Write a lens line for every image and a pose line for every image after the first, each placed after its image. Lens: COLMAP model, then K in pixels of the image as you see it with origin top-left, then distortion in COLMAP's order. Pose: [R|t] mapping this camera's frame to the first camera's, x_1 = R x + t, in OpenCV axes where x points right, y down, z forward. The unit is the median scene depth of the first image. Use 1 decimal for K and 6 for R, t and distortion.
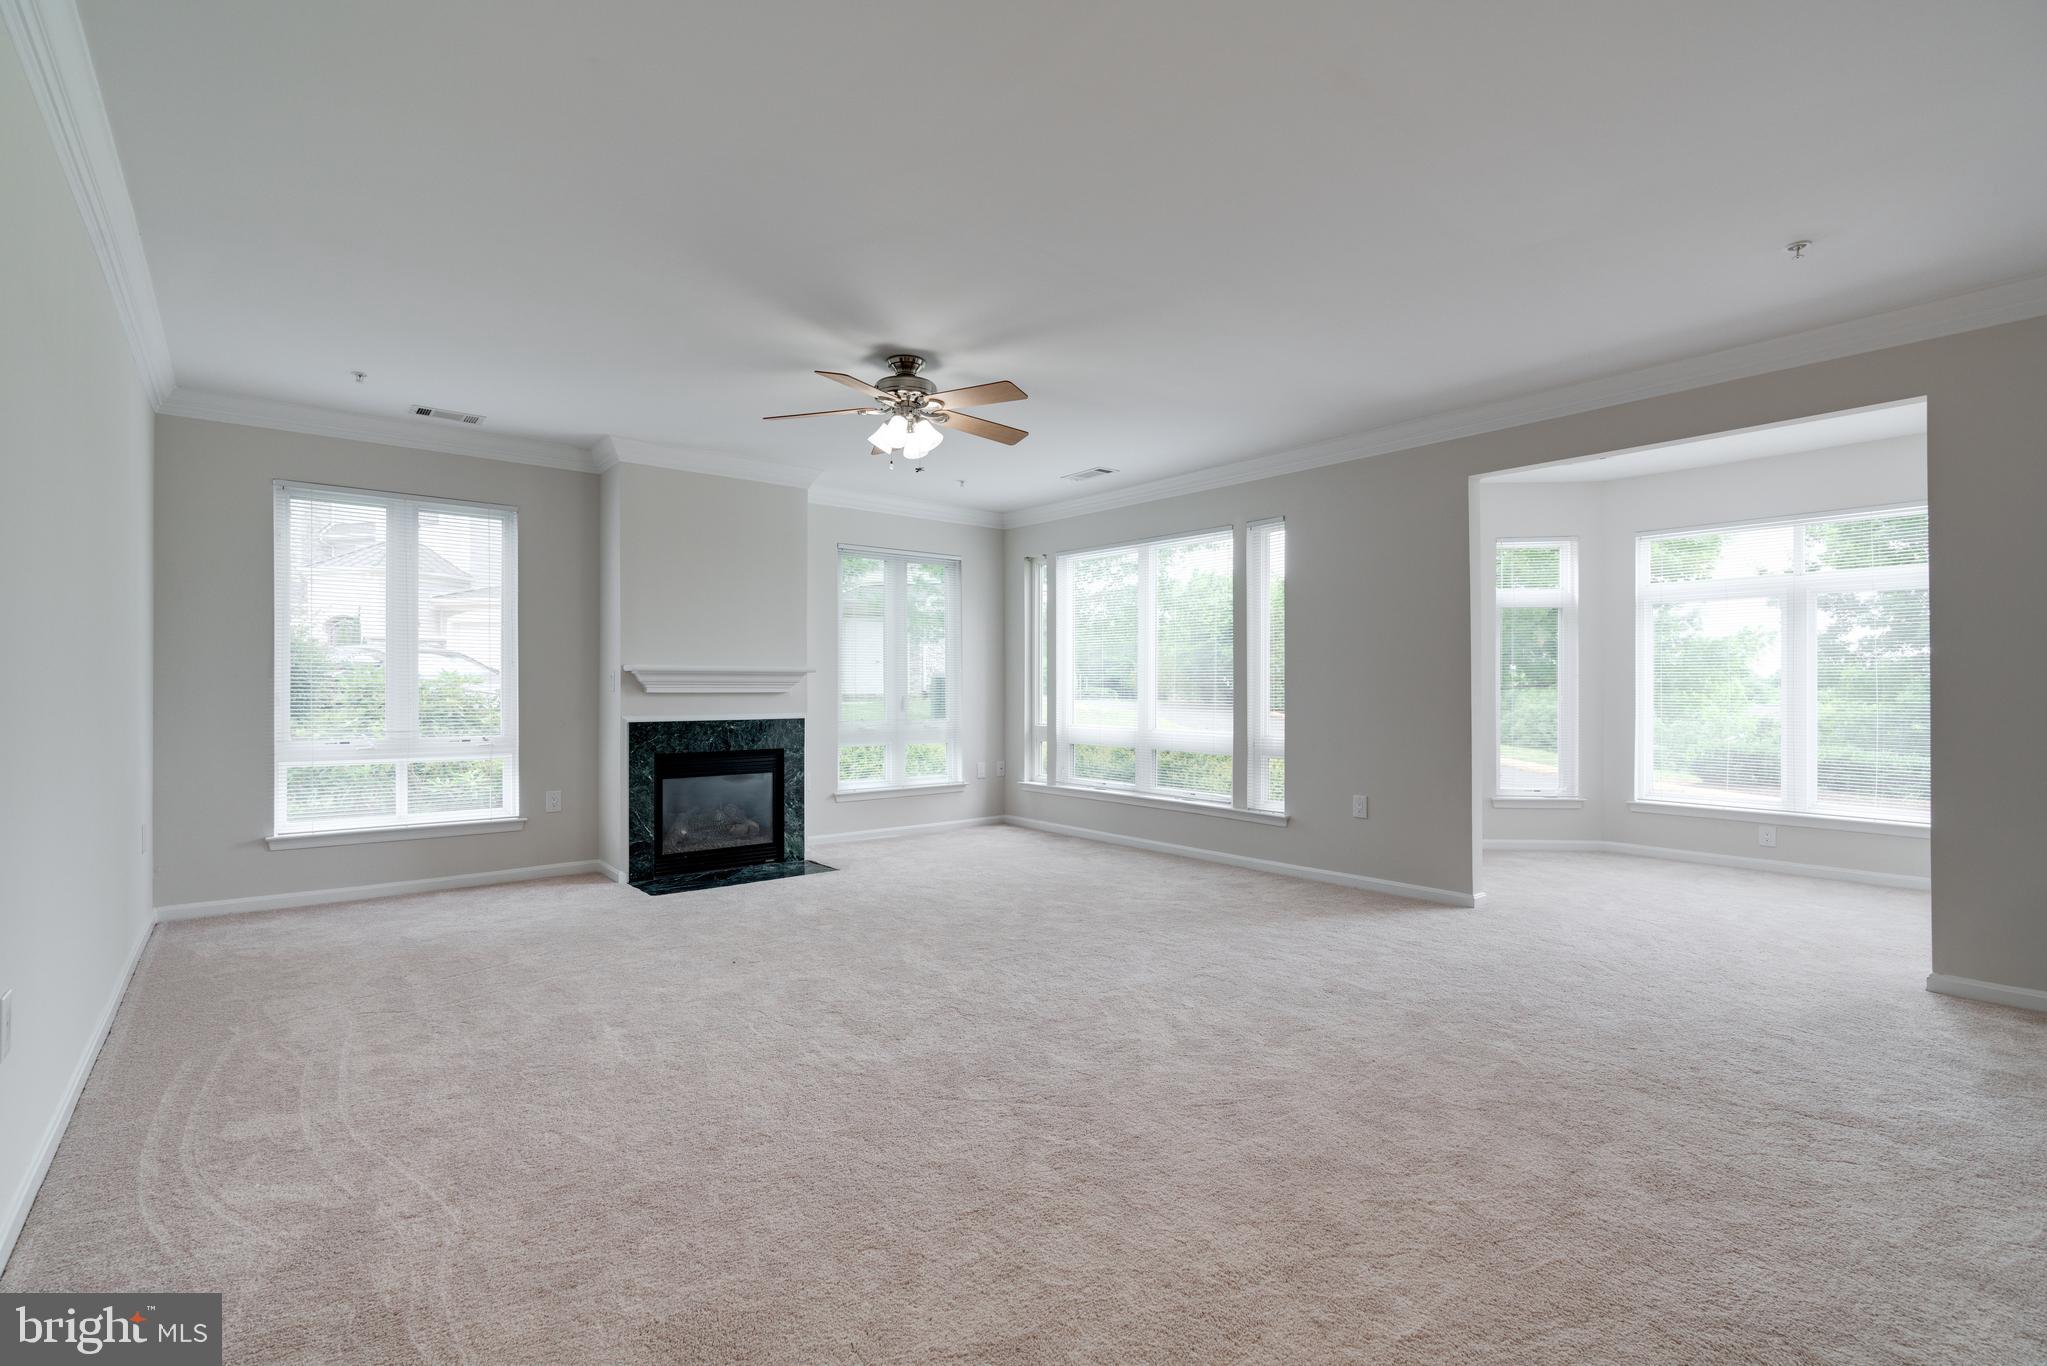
lens RADIAL K [[913.4, 0, 1022.1], [0, 913.4, 689.3], [0, 0, 1]] dist [0.005190, 0.000791]
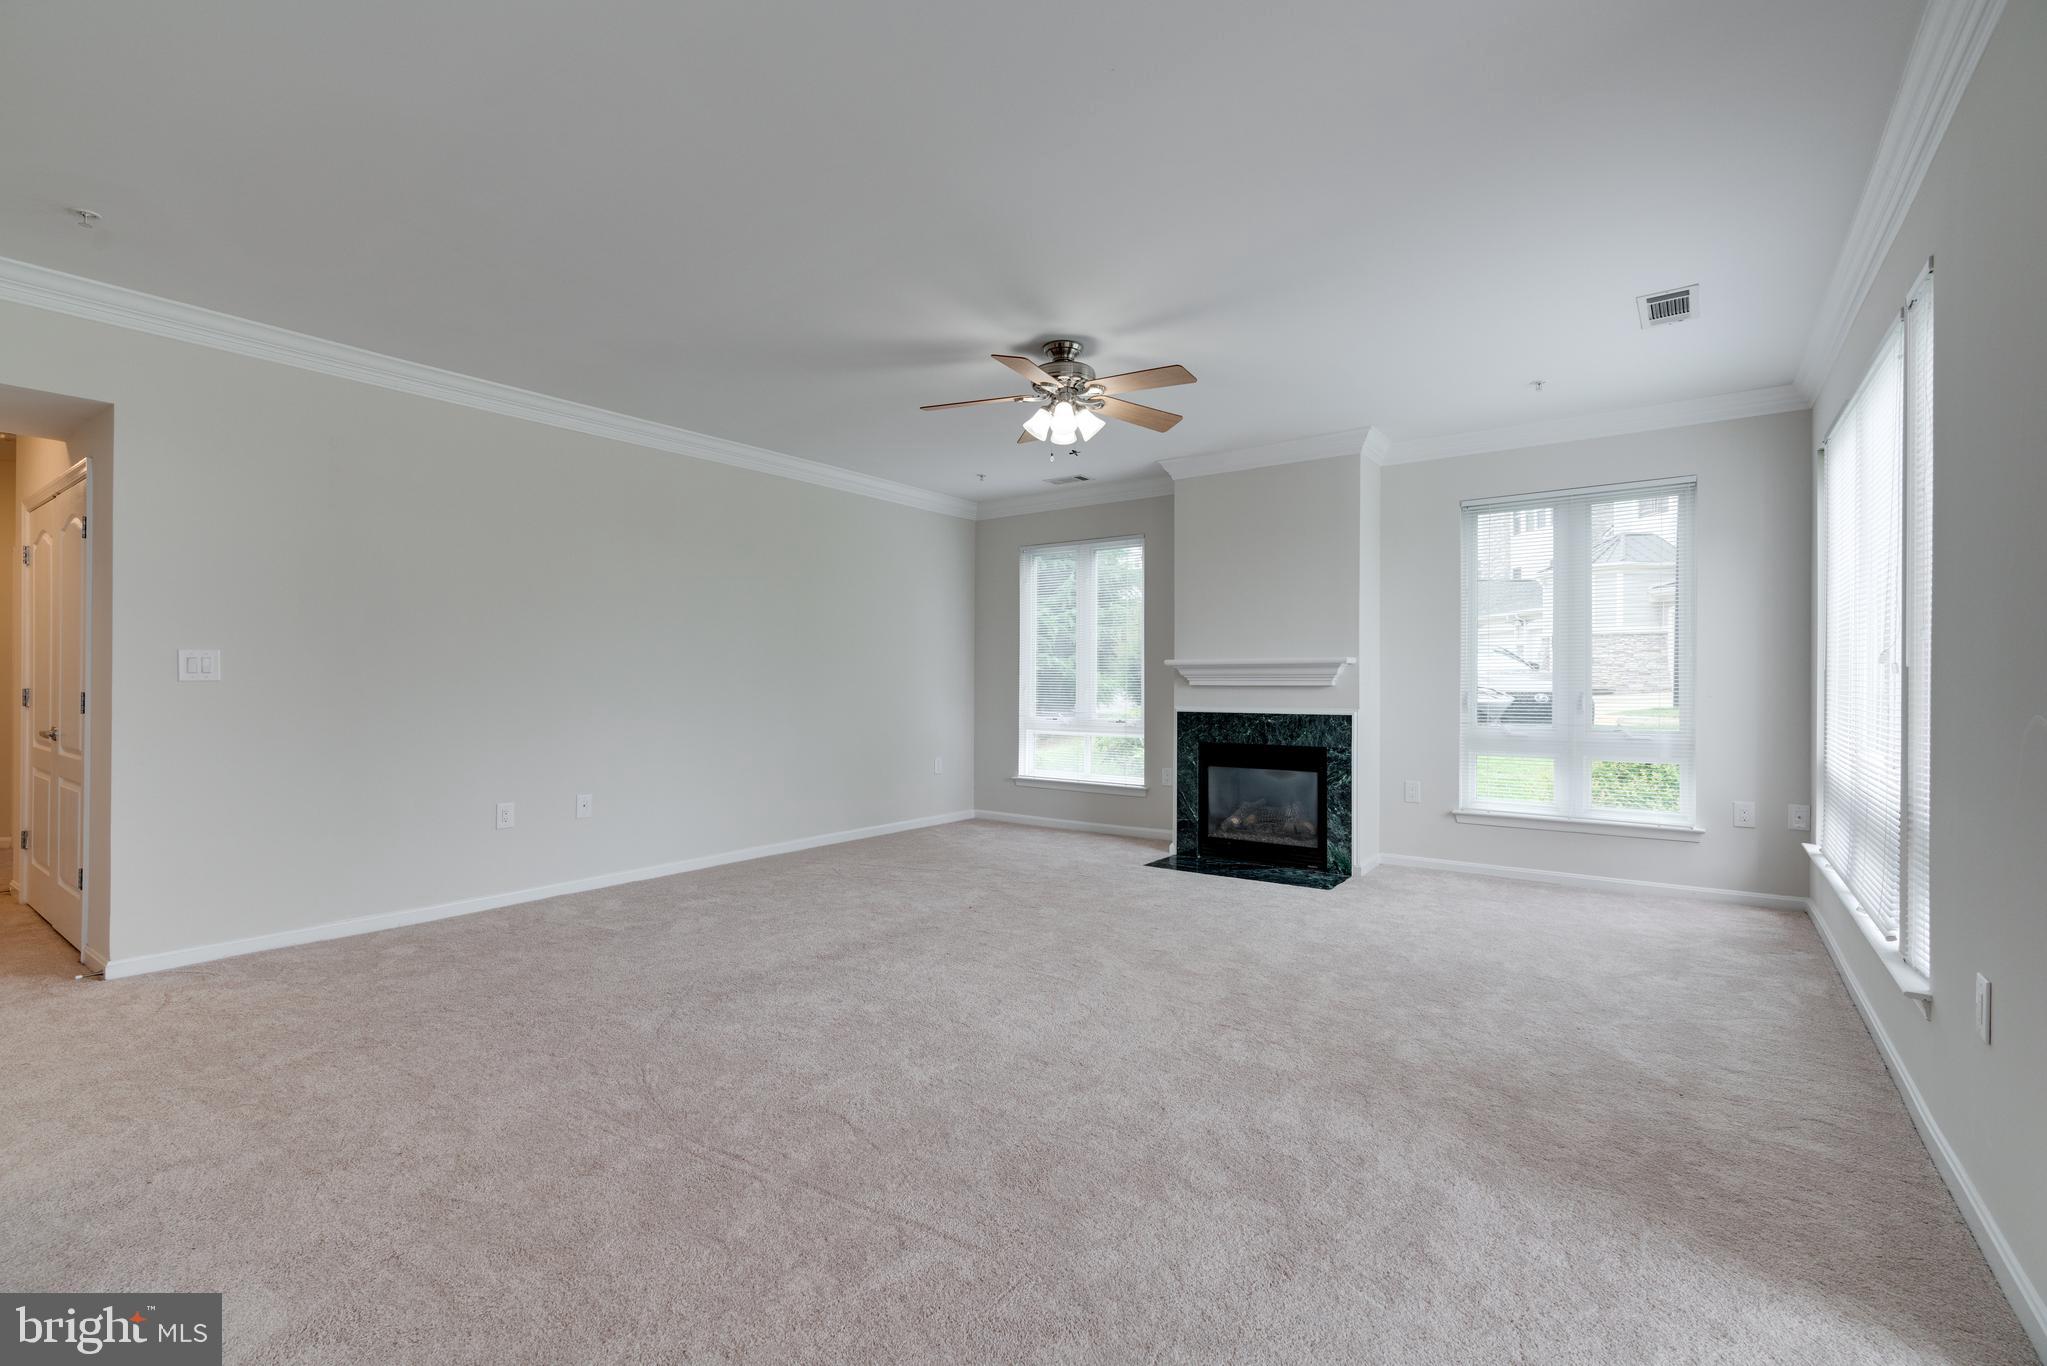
lens RADIAL K [[913.4, 0, 1021.6], [0, 913.4, 687.1], [0, 0, 1]] dist [0.005190, 0.000791]
pose [[0.259996, 0.002663, -0.965606, 0.548888], [-0.000581, 0.999996, 0.002601, 0.002878], [0.965609, -0.000115, 0.259997, 0.480455]]
